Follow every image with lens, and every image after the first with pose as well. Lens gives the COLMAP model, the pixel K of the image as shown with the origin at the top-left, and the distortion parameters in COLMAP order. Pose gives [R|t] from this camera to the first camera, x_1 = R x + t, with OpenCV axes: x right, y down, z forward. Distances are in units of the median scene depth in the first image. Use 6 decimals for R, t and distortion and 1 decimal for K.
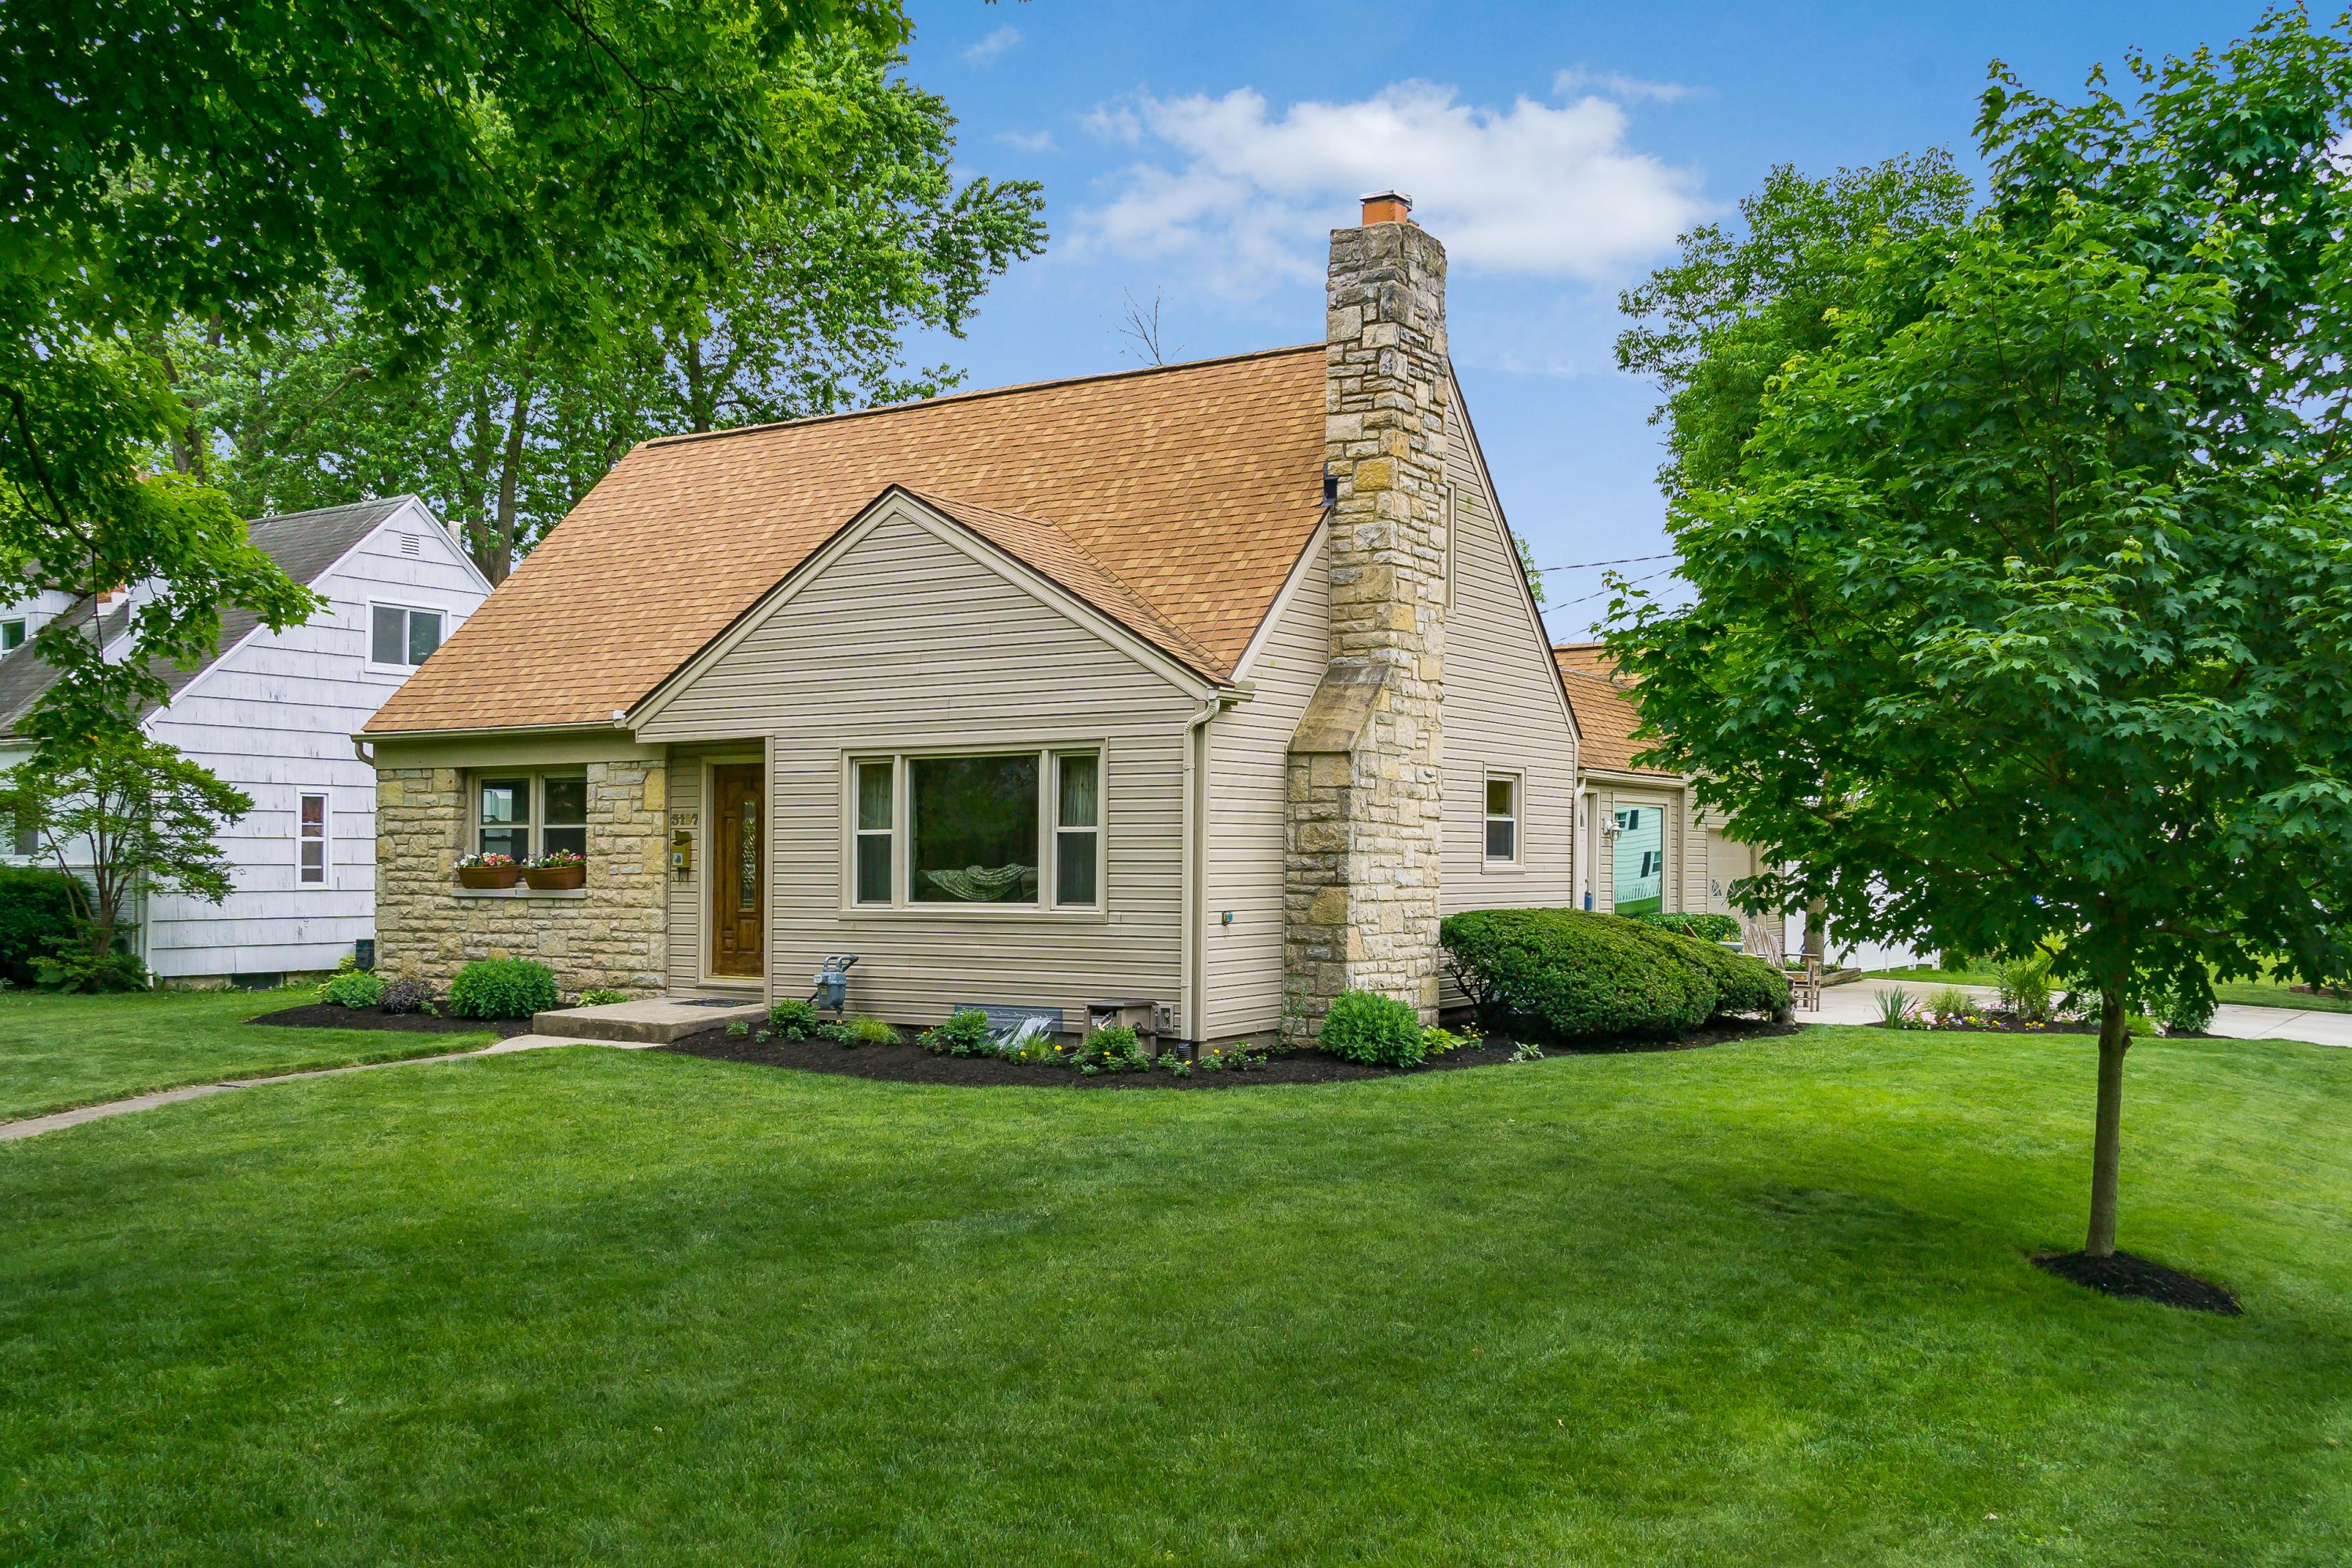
lens RADIAL K [[2198.8, 0, 1179.6], [0, 2198.8, 843.4], [0, 0, 1]] dist [0.004607, 0.001753]
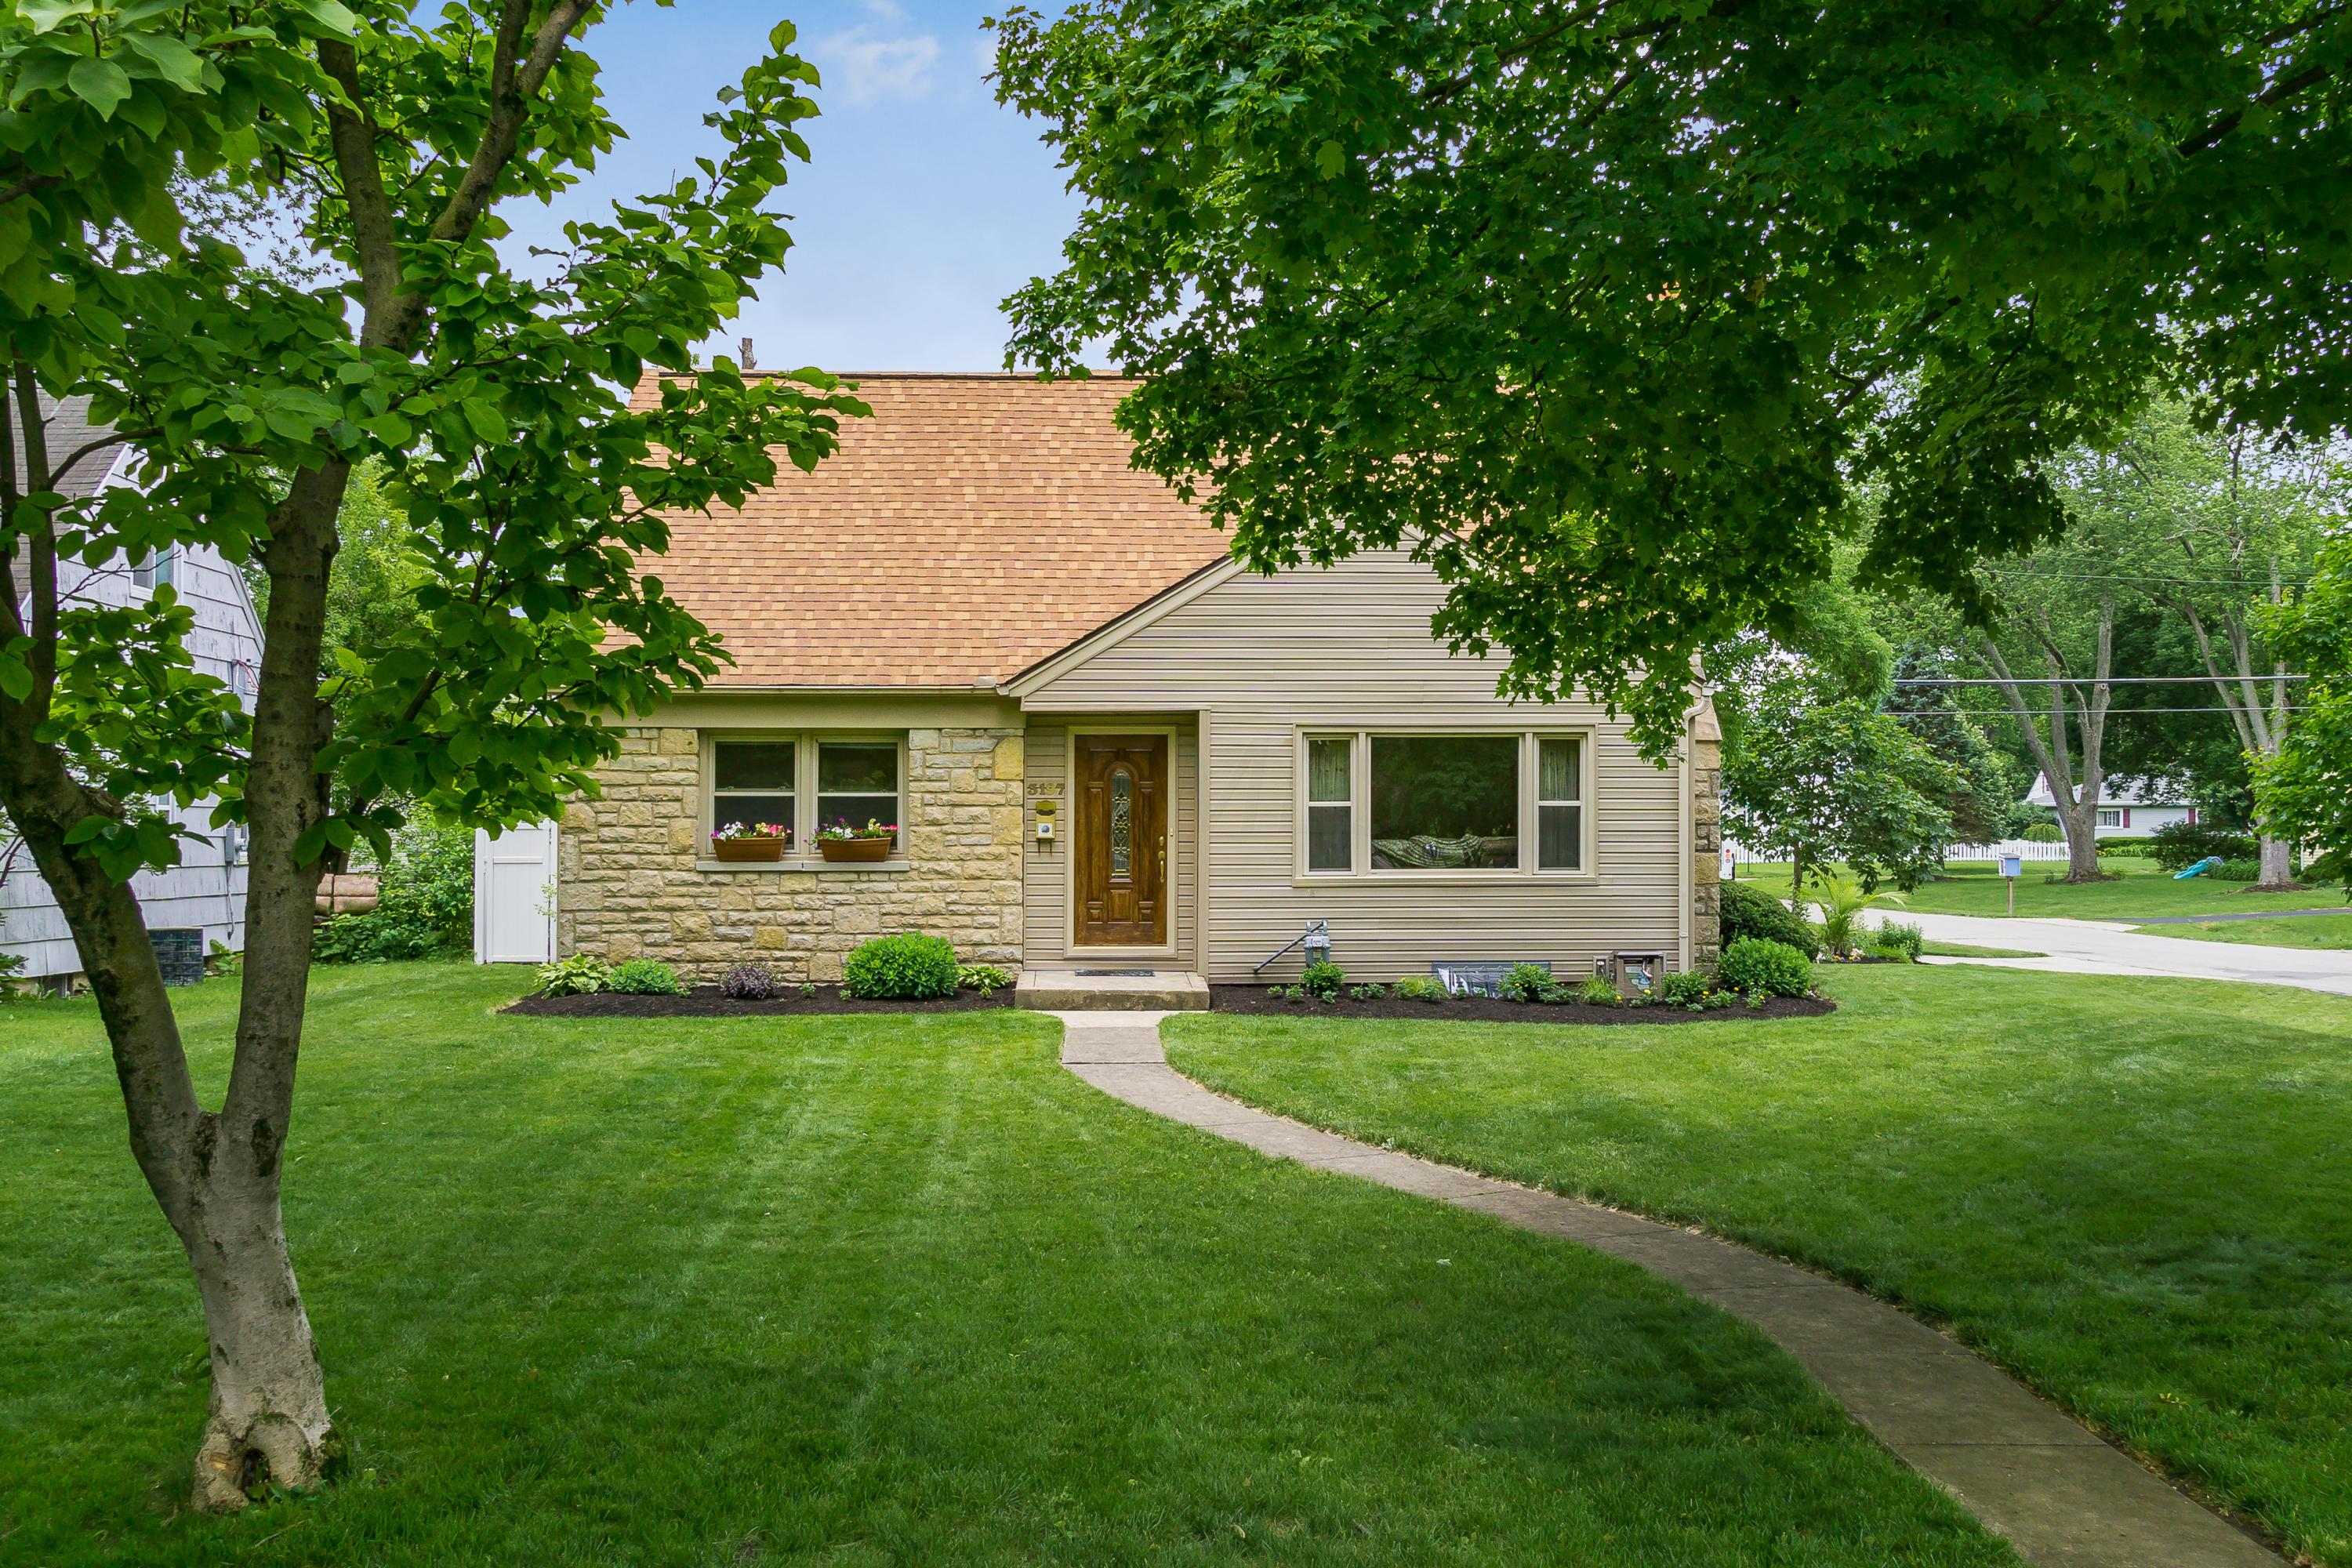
lens RADIAL K [[2198.8, 0, 1179.6], [0, 2198.8, 843.4], [0, 0, 1]] dist [0.004607, 0.001753]
pose [[0.805970, -0.001899, 0.591954, -0.753148], [-0.004034, 0.999954, 0.008701, 0.004513], [-0.591943, -0.009401, 0.805925, 0.169886]]
